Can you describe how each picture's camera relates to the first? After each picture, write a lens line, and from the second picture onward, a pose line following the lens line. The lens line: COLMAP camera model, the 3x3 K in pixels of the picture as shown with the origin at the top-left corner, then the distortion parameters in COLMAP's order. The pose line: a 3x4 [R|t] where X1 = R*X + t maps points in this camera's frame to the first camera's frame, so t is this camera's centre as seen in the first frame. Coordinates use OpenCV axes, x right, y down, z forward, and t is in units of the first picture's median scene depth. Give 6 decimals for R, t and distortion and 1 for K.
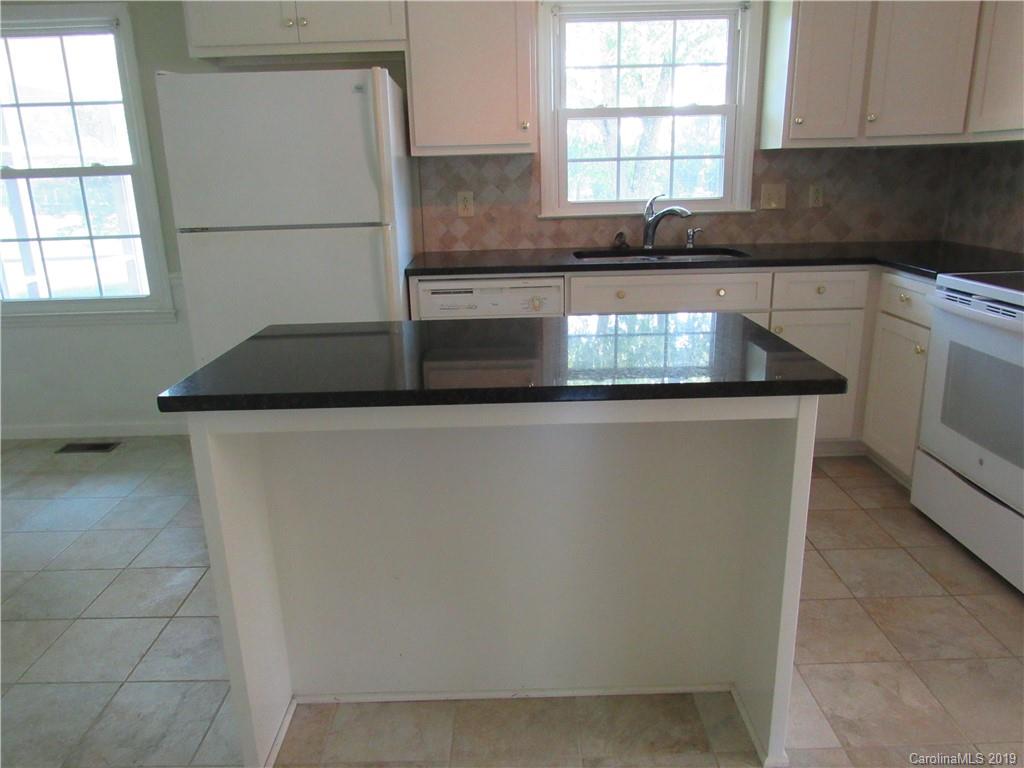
lens RADIAL K [[735.4, 0, 516.9], [0, 735.4, 384.4], [0, 0, 1]] dist [-0.022731, 0.005057]
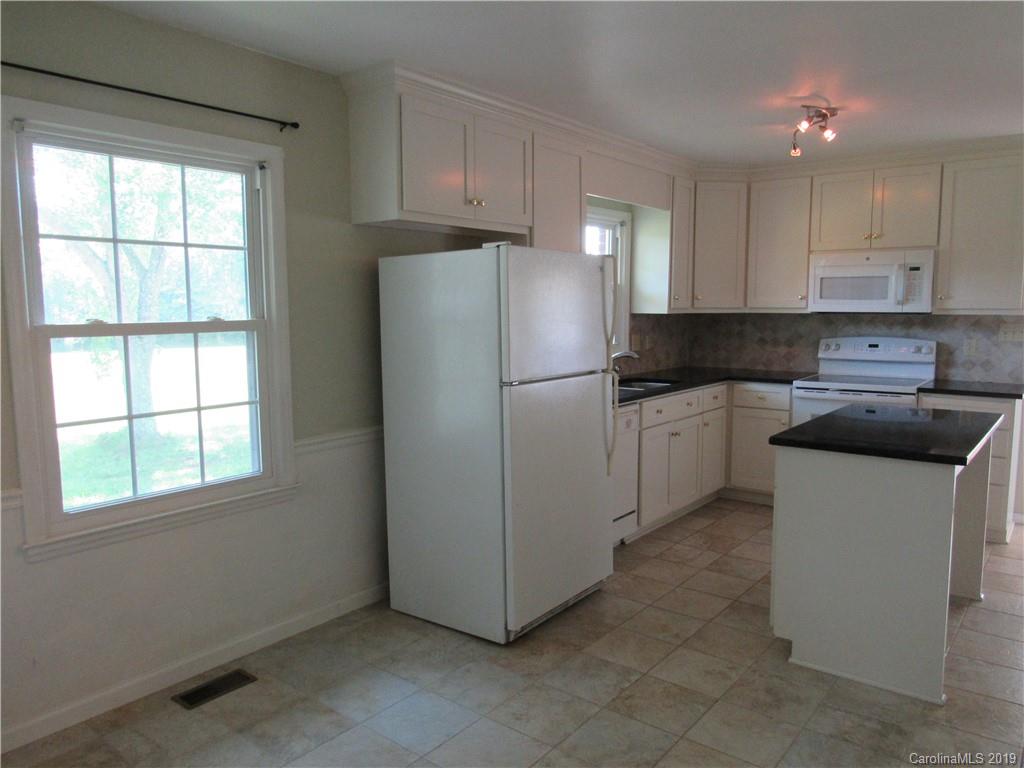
lens RADIAL K [[735.4, 0, 516.9], [0, 735.4, 384.4], [0, 0, 1]] dist [-0.022731, 0.005057]
pose [[0.630426, -0.061639, 0.773798, -0.998968], [0.208902, 0.973538, -0.092645, -0.085014], [-0.747612, 0.220054, 0.626620, 0.254284]]
